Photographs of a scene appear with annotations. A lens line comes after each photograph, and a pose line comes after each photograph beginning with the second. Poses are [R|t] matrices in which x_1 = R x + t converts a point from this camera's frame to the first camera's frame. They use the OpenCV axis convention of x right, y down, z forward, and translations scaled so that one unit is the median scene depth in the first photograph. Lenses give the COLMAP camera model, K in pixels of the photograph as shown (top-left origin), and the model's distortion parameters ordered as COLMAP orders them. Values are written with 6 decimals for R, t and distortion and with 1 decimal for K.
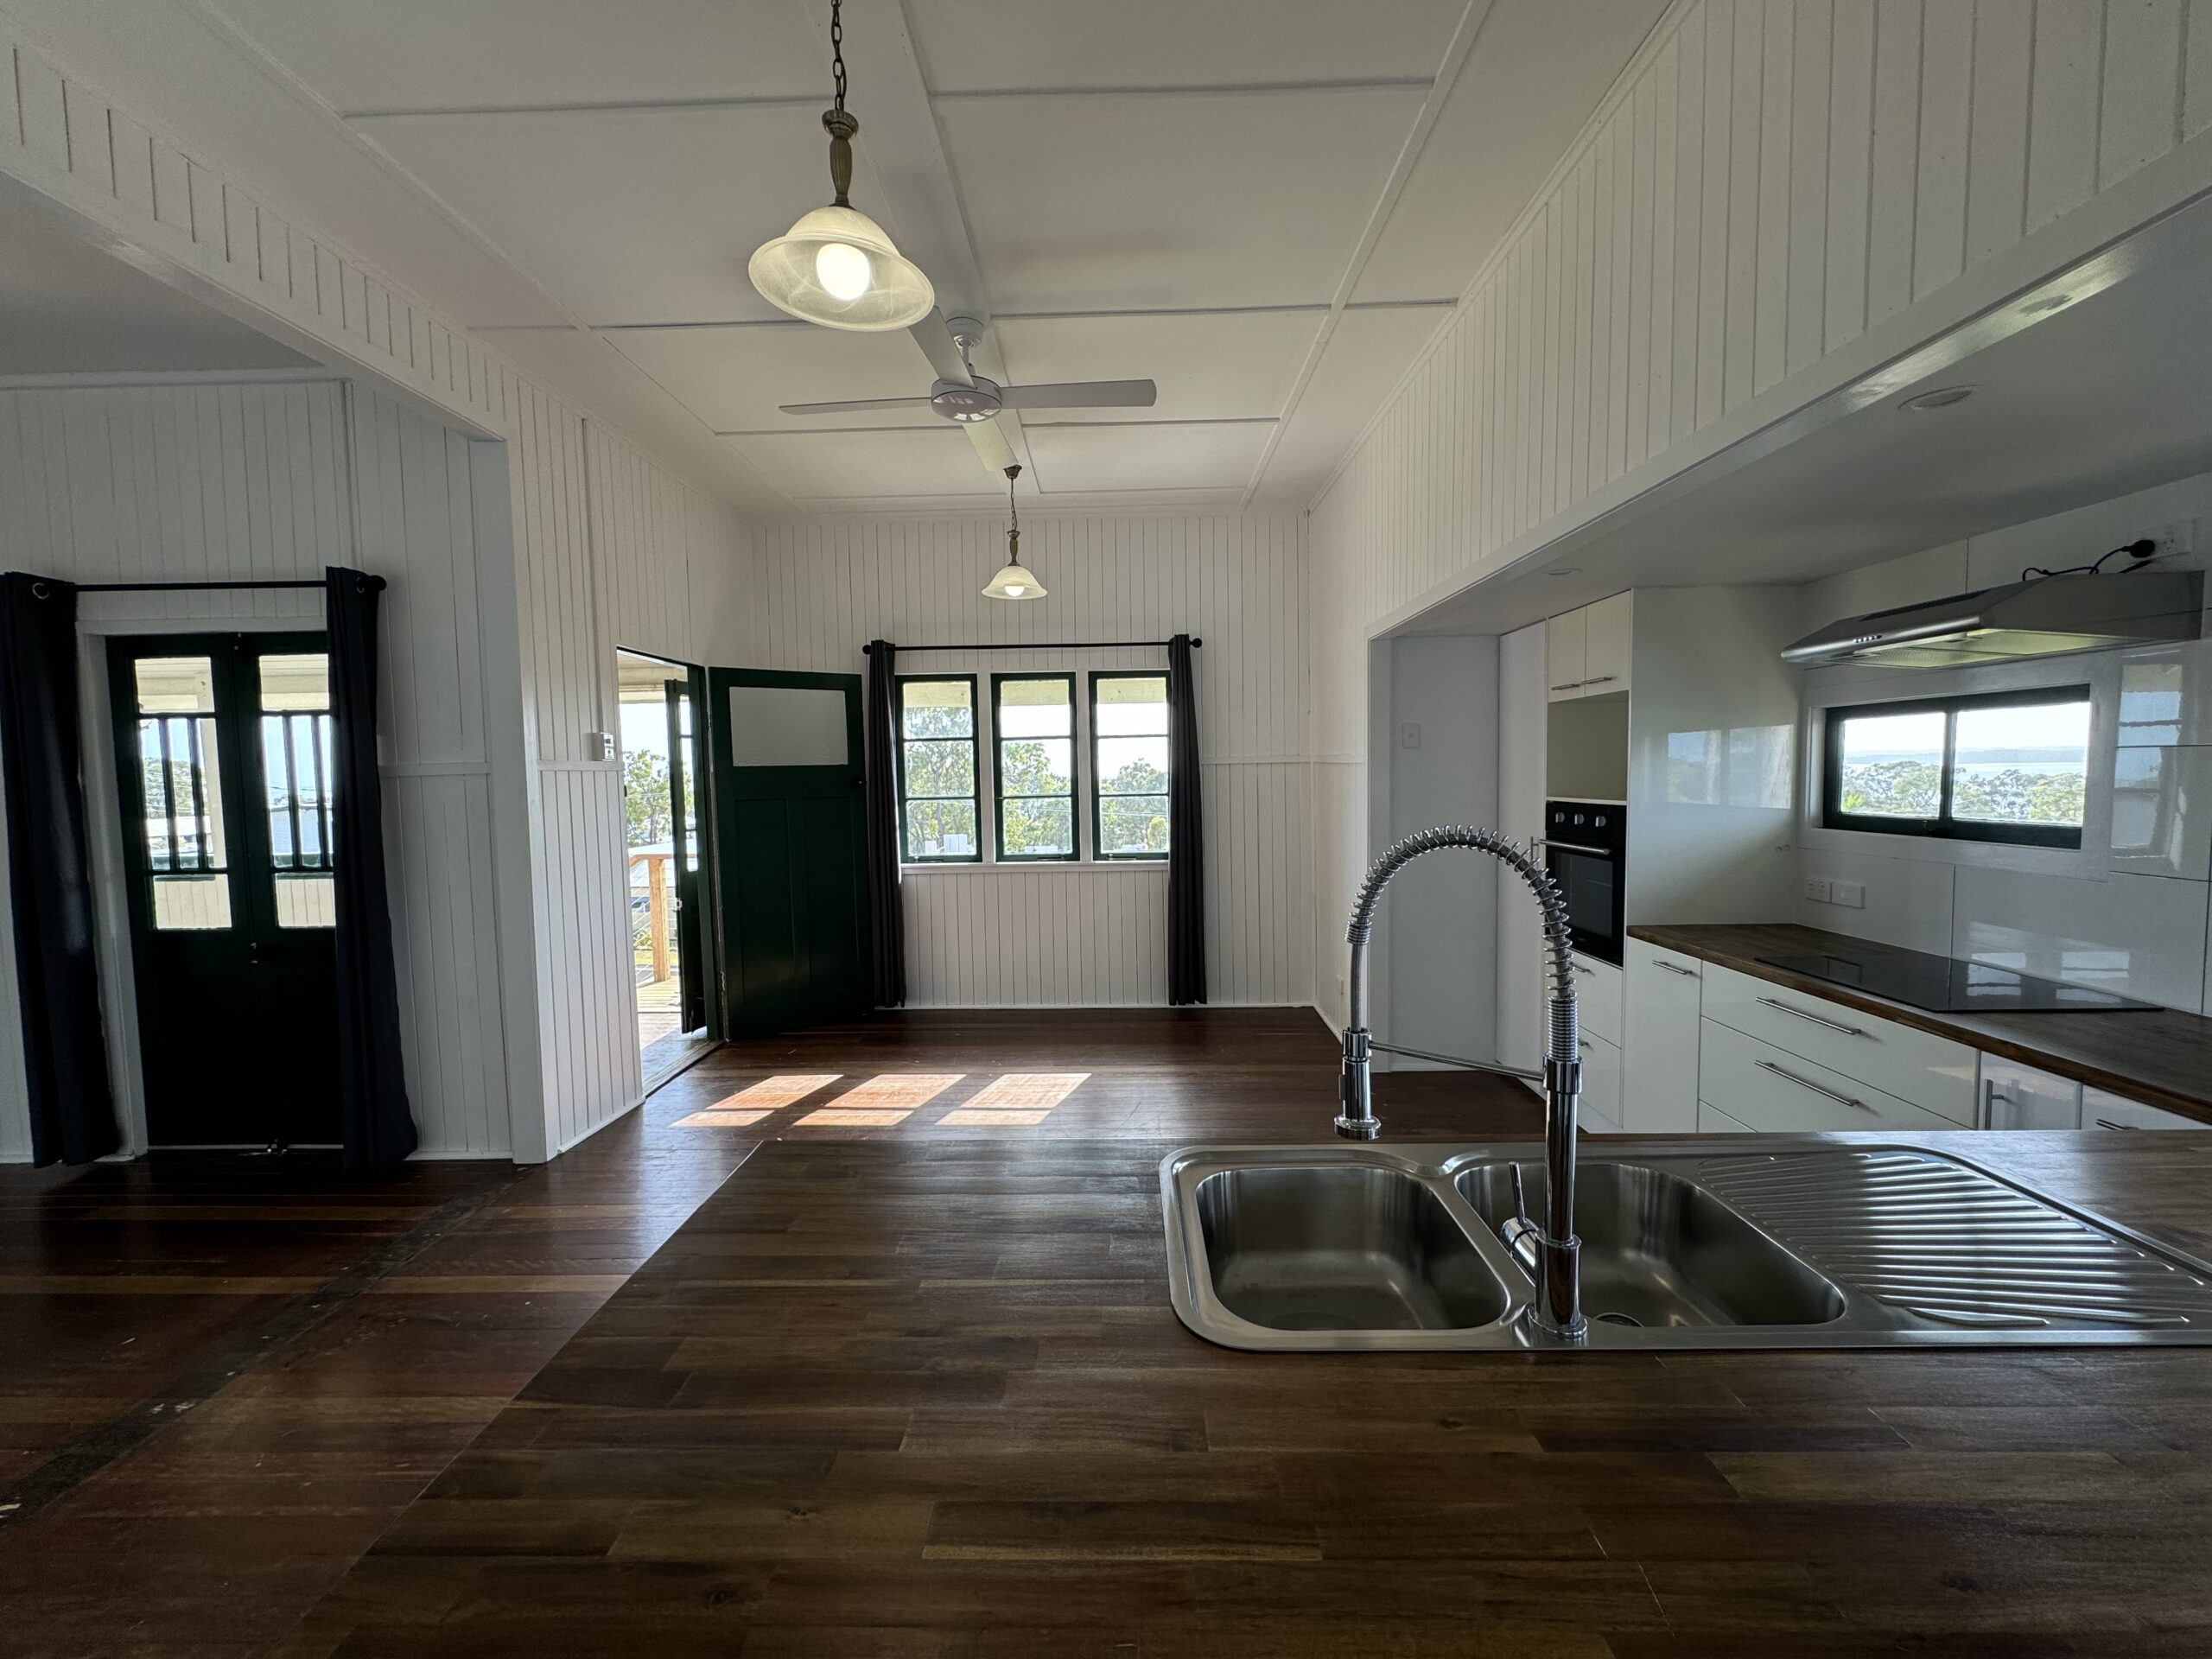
lens RADIAL K [[877.9, 0, 1093.2], [0, 877.9, 828.8], [0, 0, 1]] dist [-0.001044, 0.000528]
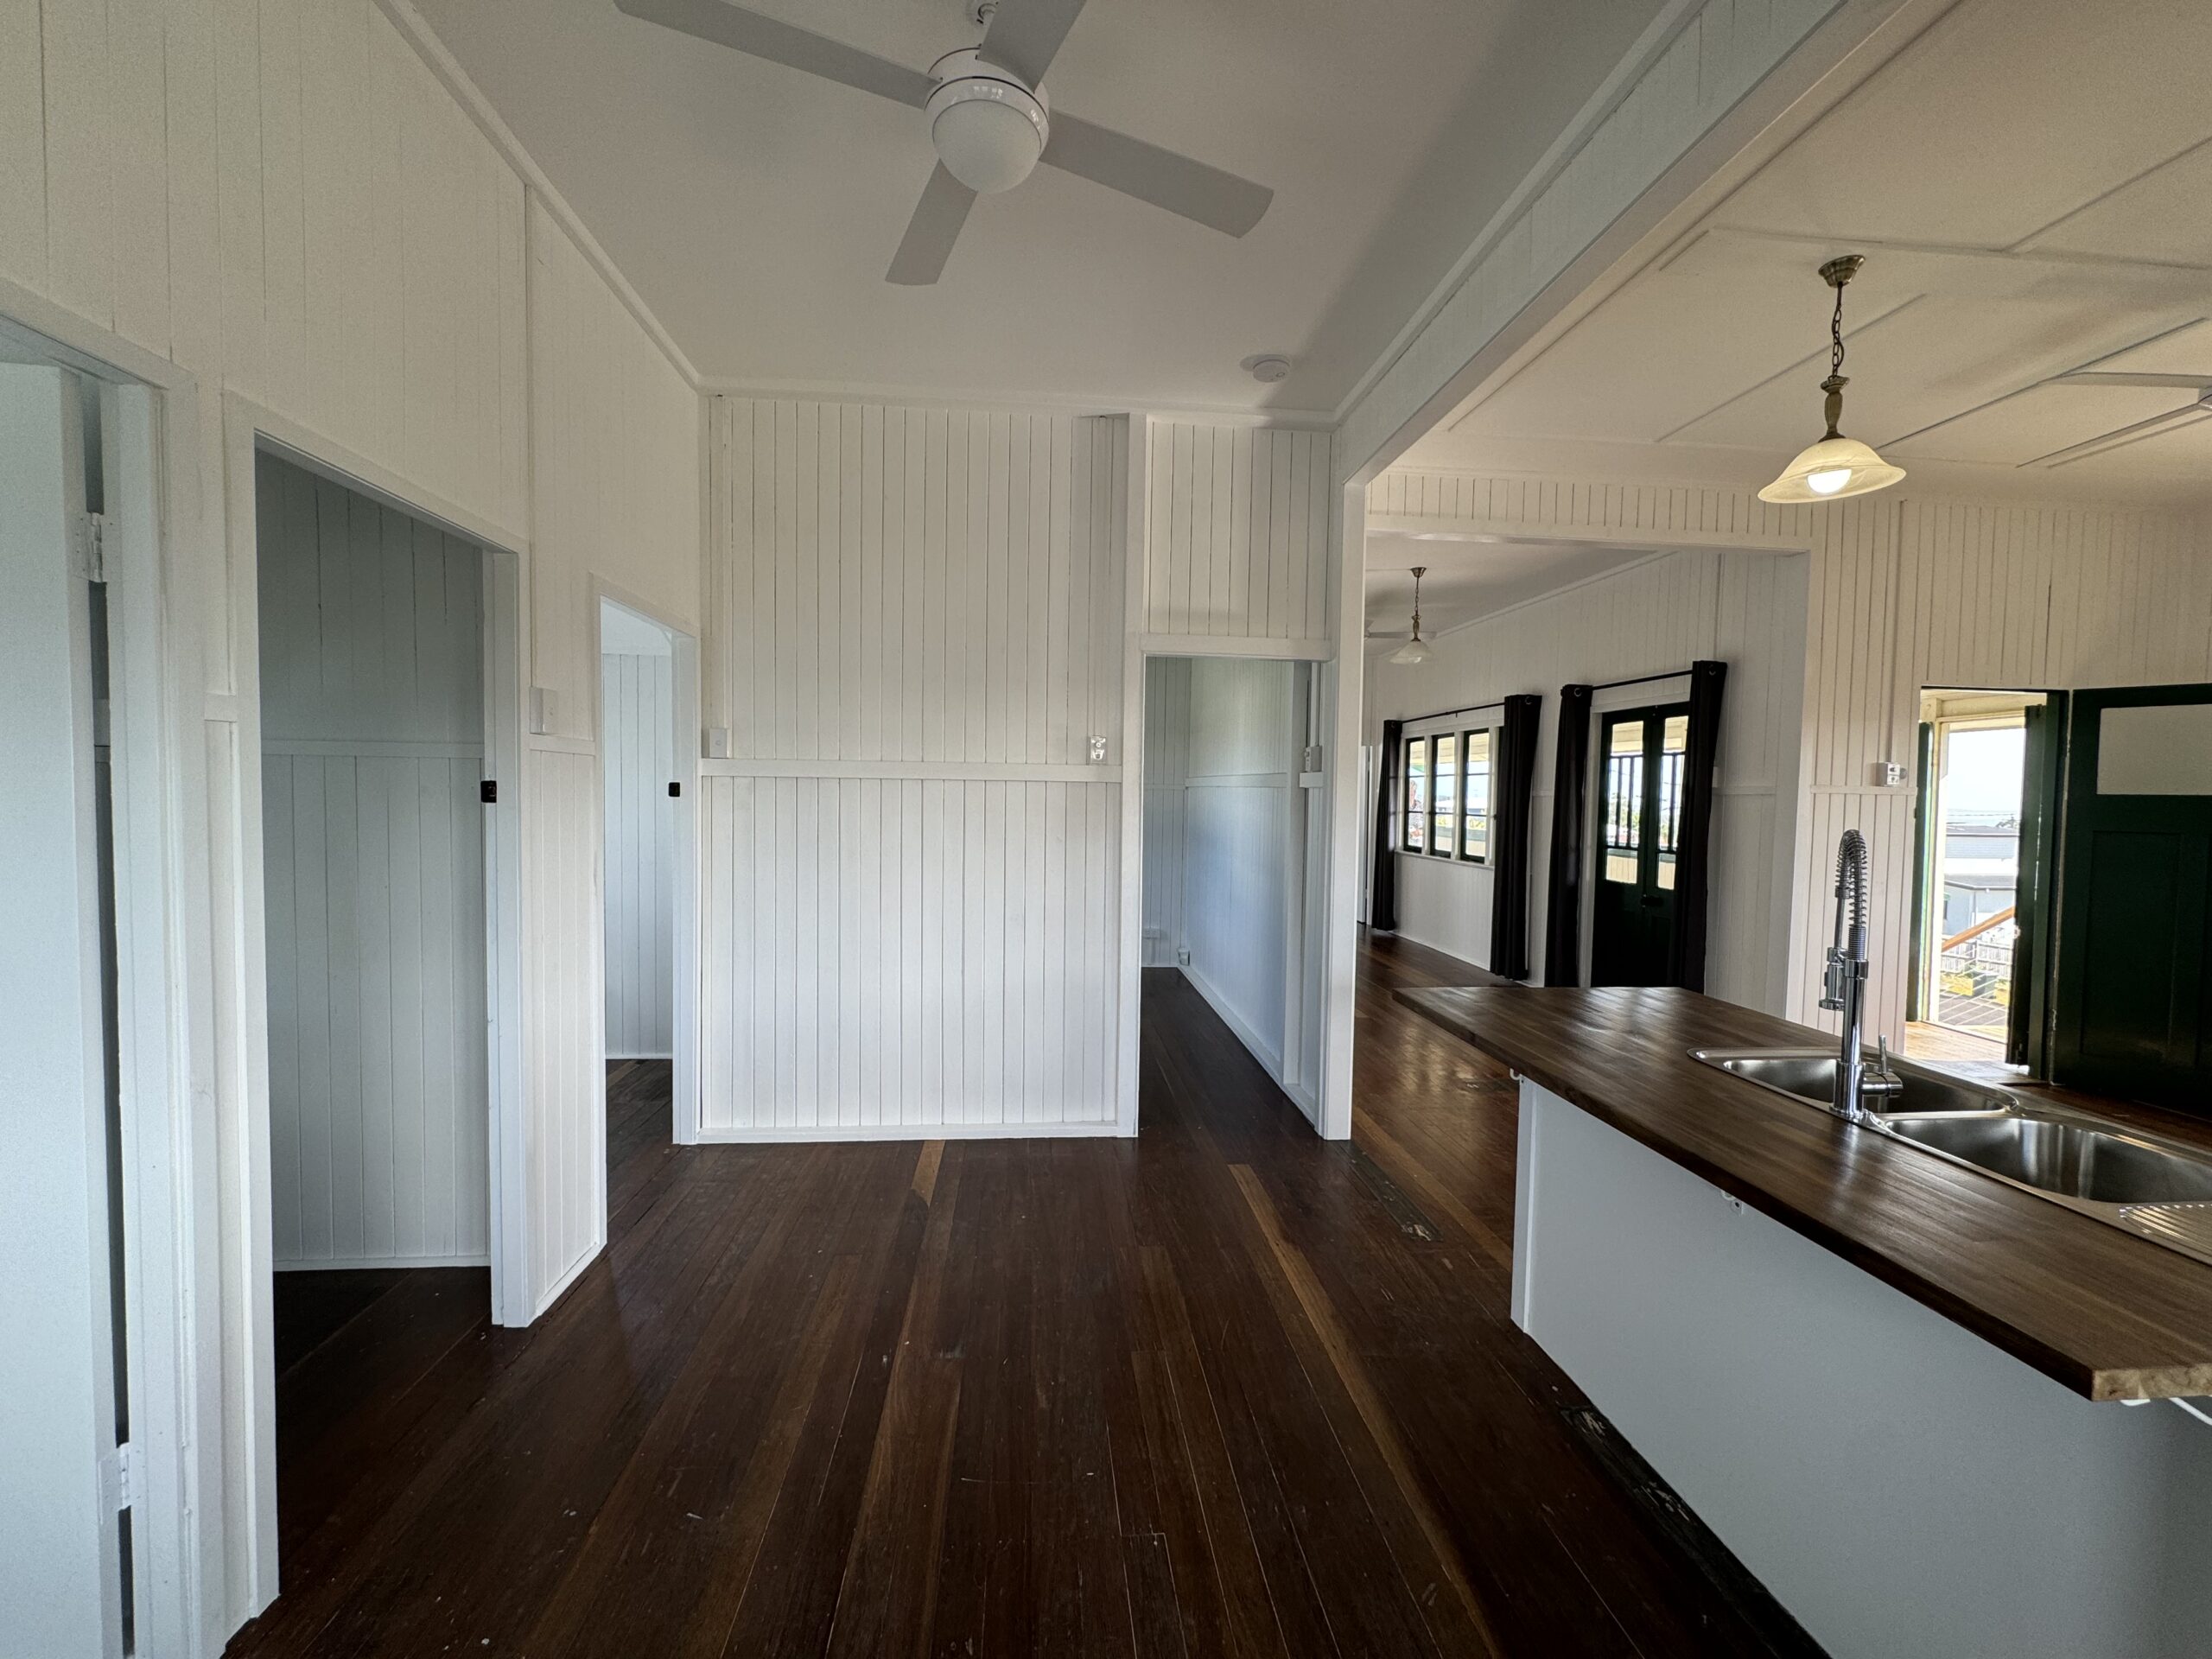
lens RADIAL K [[877.9, 0, 1095.3], [0, 877.9, 827.0], [0, 0, 1]] dist [-0.001044, 0.000528]
pose [[0.100345, 0.059195, -0.993190, 0.571363], [-0.087868, 0.994855, 0.050417, 0.012881], [0.991065, 0.082210, 0.105030, -0.198392]]
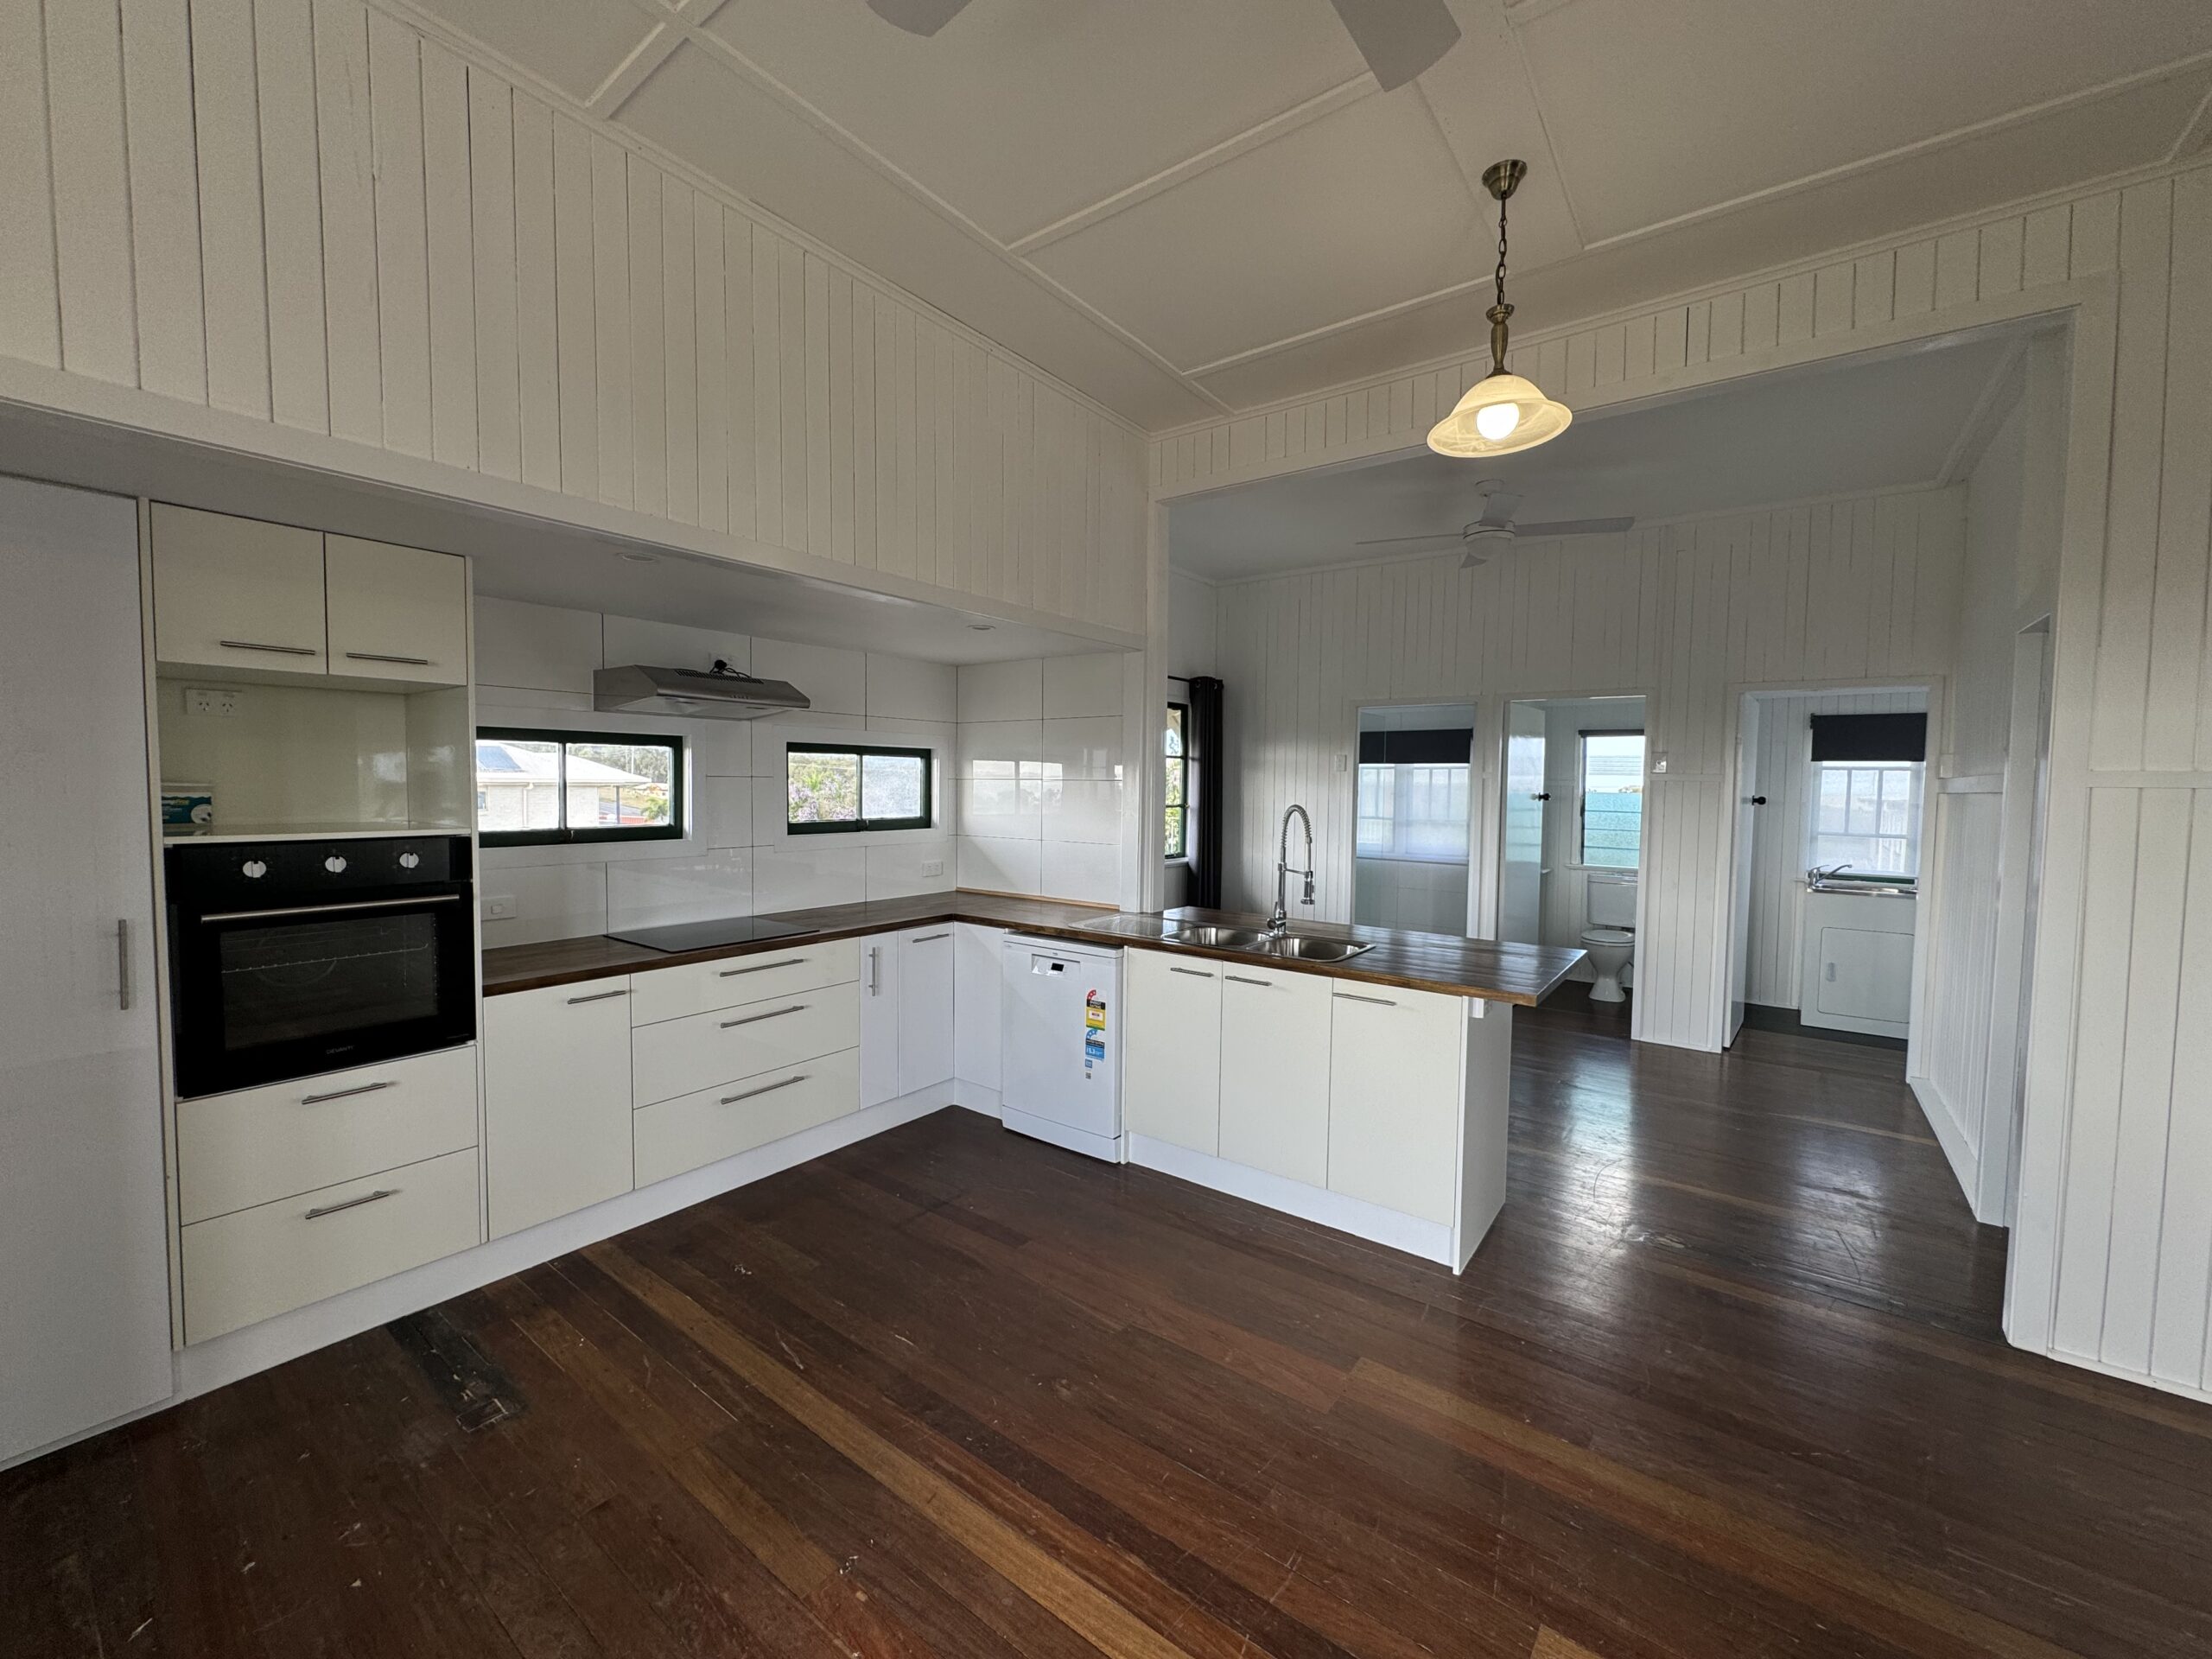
lens RADIAL K [[877.9, 0, 1106.0], [0, 877.9, 822.0], [0, 0, 1]] dist [-0.001044, 0.000528]
pose [[-0.813887, -0.016047, 0.580802, -0.279516], [0.043059, 0.995204, 0.087835, -0.074695], [-0.579425, 0.096497, -0.809293, 1.203634]]
